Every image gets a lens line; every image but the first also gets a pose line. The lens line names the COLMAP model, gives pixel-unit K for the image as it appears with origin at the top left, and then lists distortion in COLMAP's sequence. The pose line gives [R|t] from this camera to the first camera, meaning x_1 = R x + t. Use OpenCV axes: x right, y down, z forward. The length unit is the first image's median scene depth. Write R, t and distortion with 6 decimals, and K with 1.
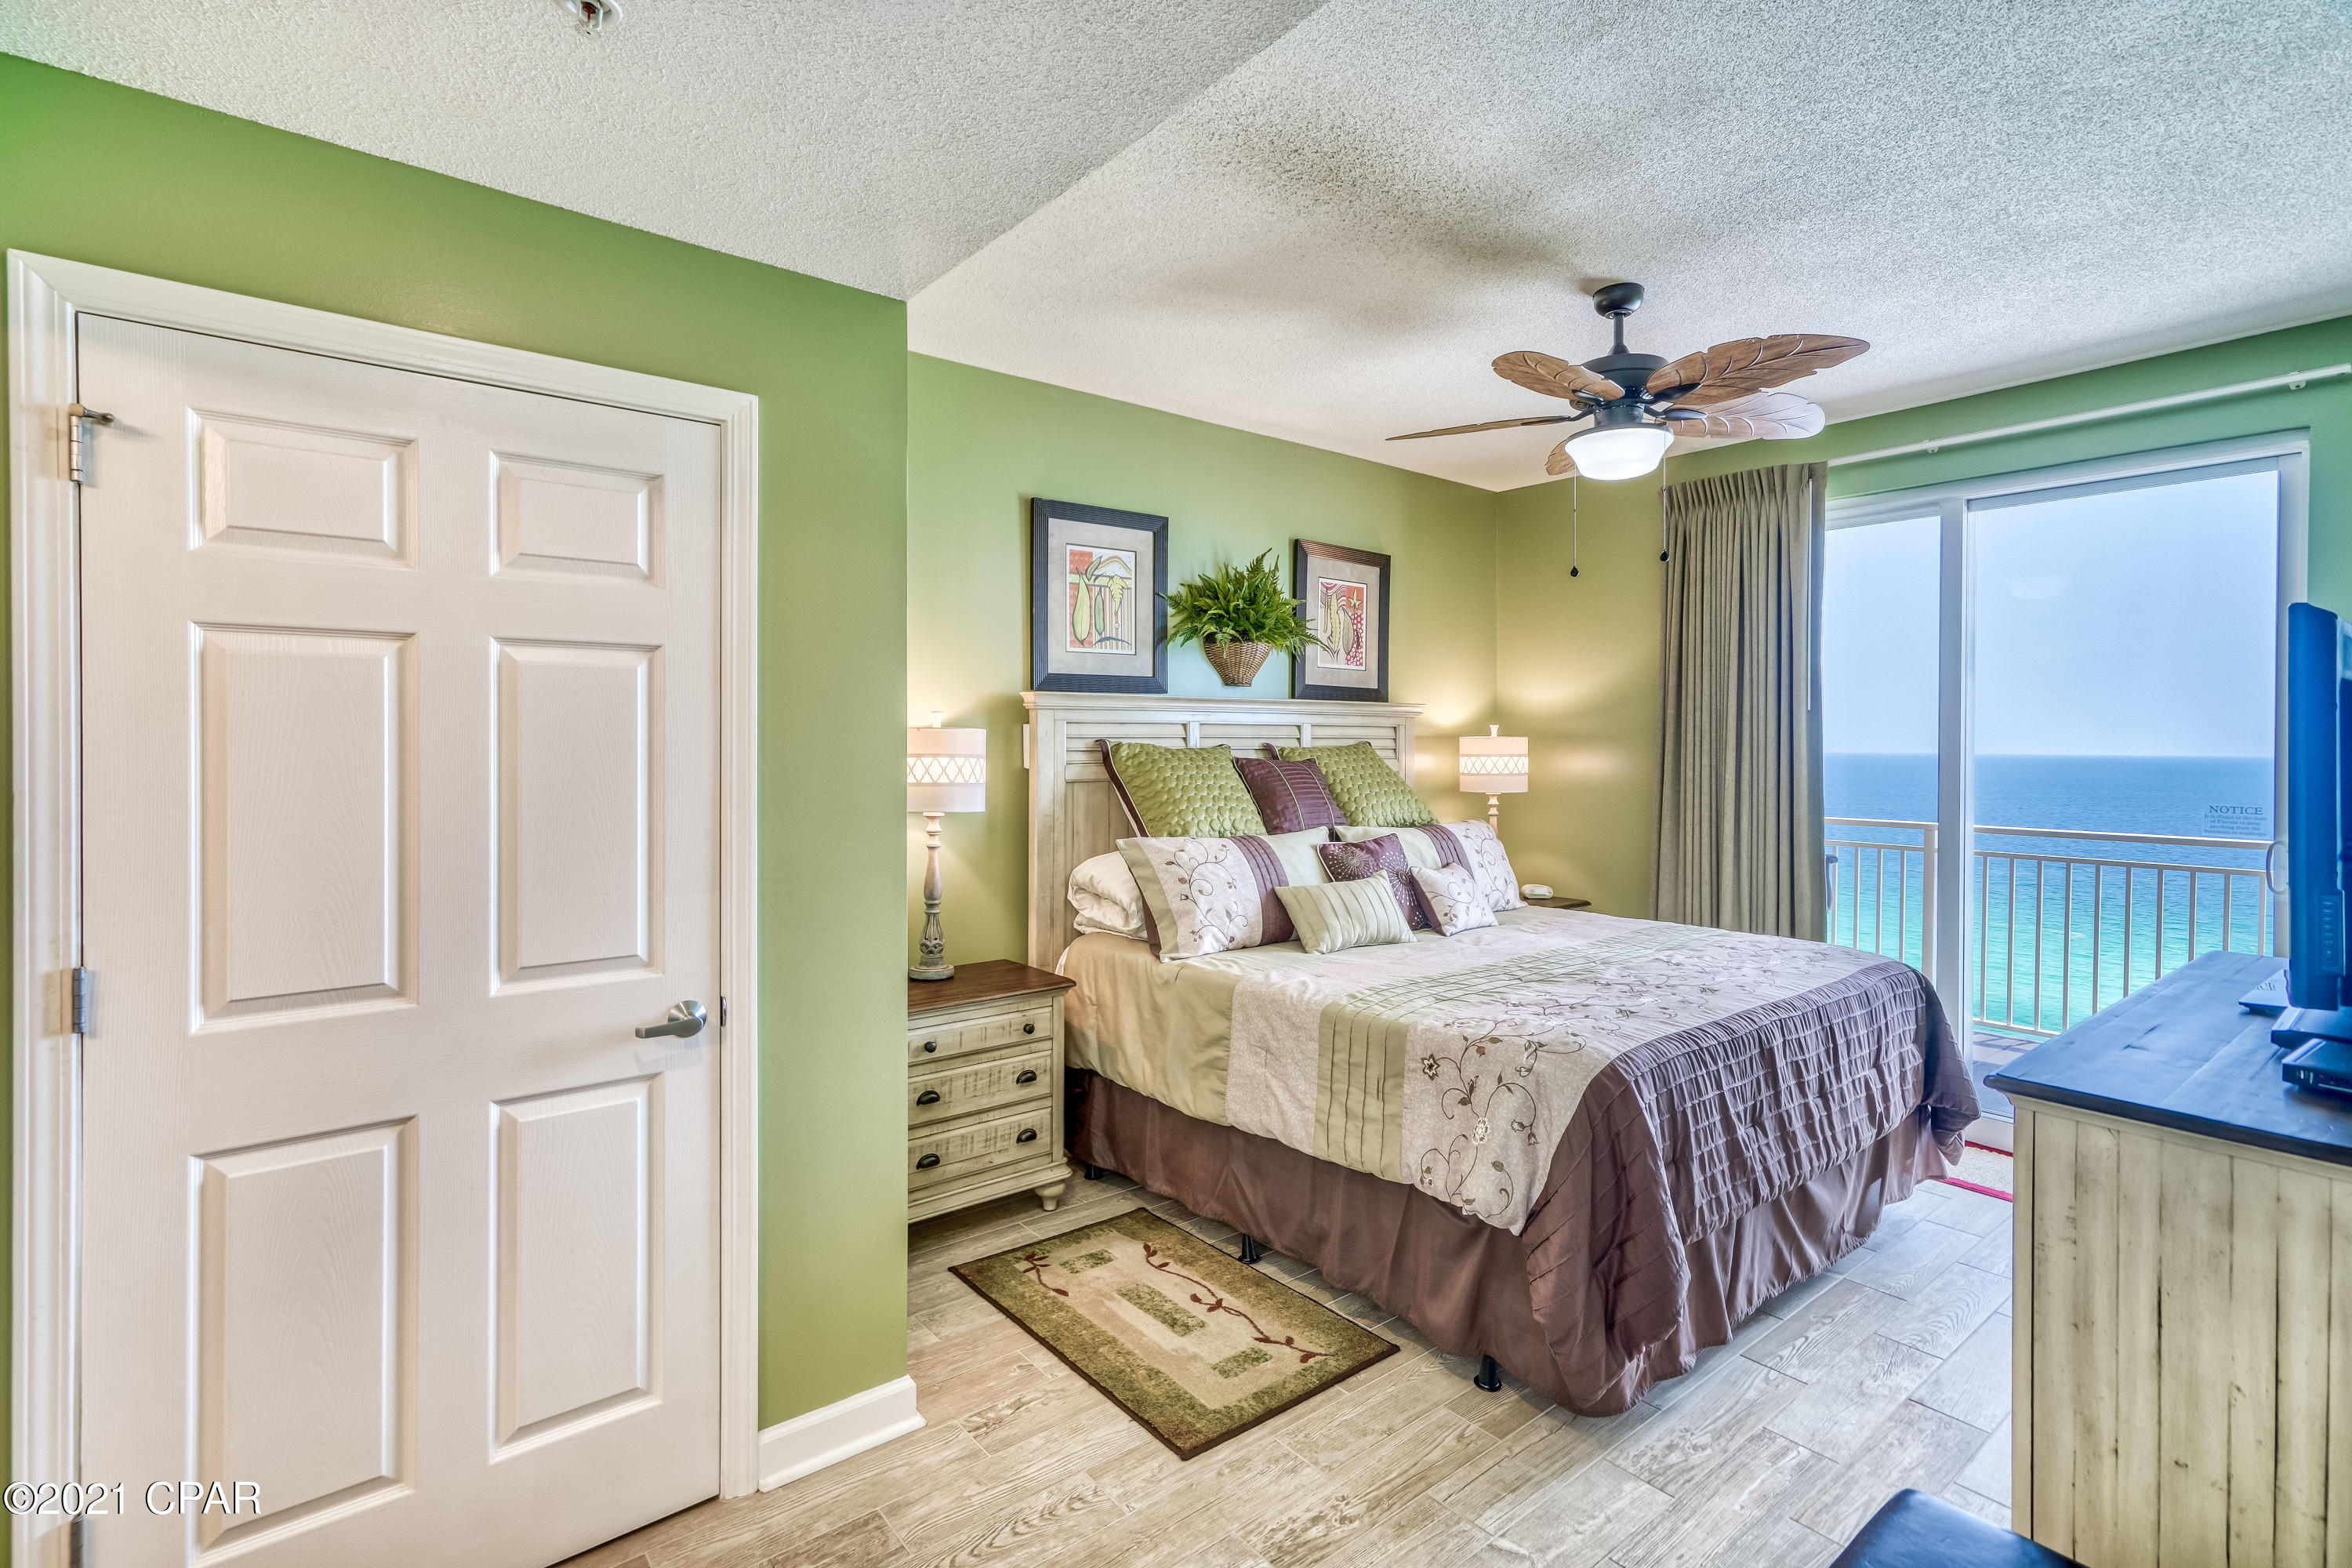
lens RADIAL K [[1099.2, 0, 1128.1], [0, 1099.2, 735.5], [0, 0, 1]] dist [-0.002852, 0.009176]
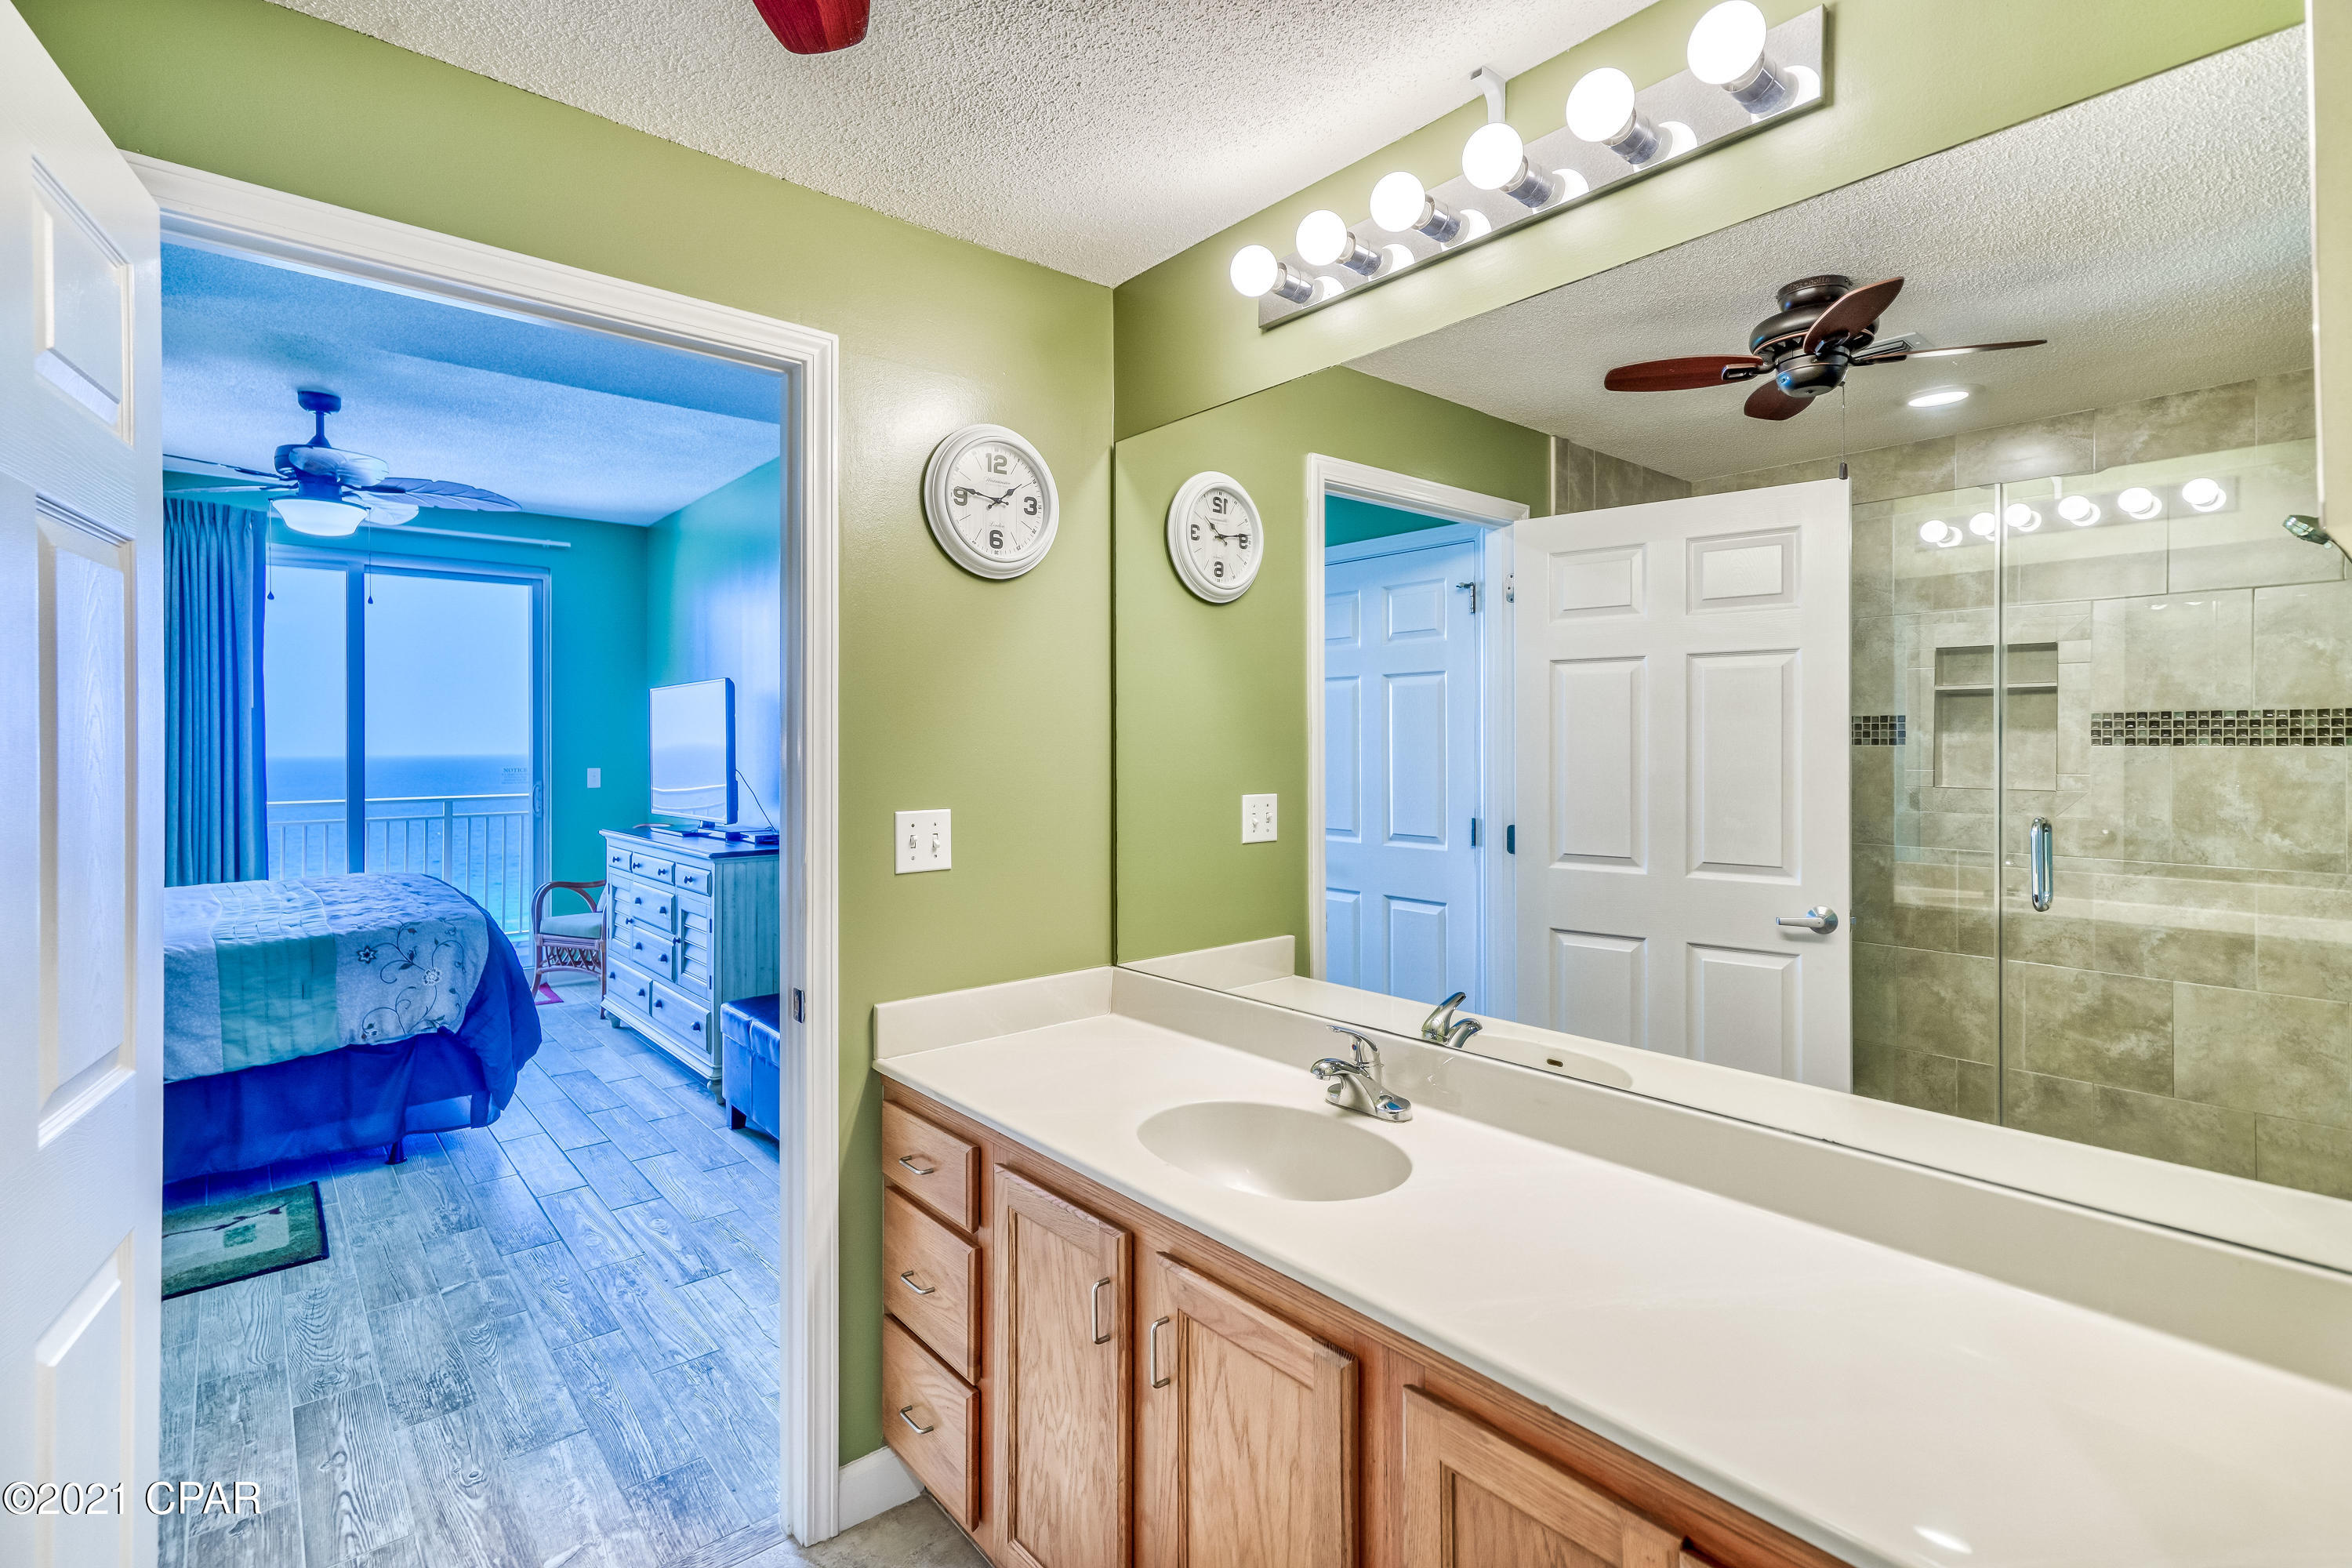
lens RADIAL K [[1099.2, 0, 1169.7], [0, 1099.2, 750.7], [0, 0, 1]] dist [-0.002852, 0.009176]
pose [[-0.061414, -0.012291, 0.998037, -0.789857], [-0.001143, 0.999924, 0.012244, 0.011414], [-0.998112, -0.000388, -0.061424, 0.031694]]
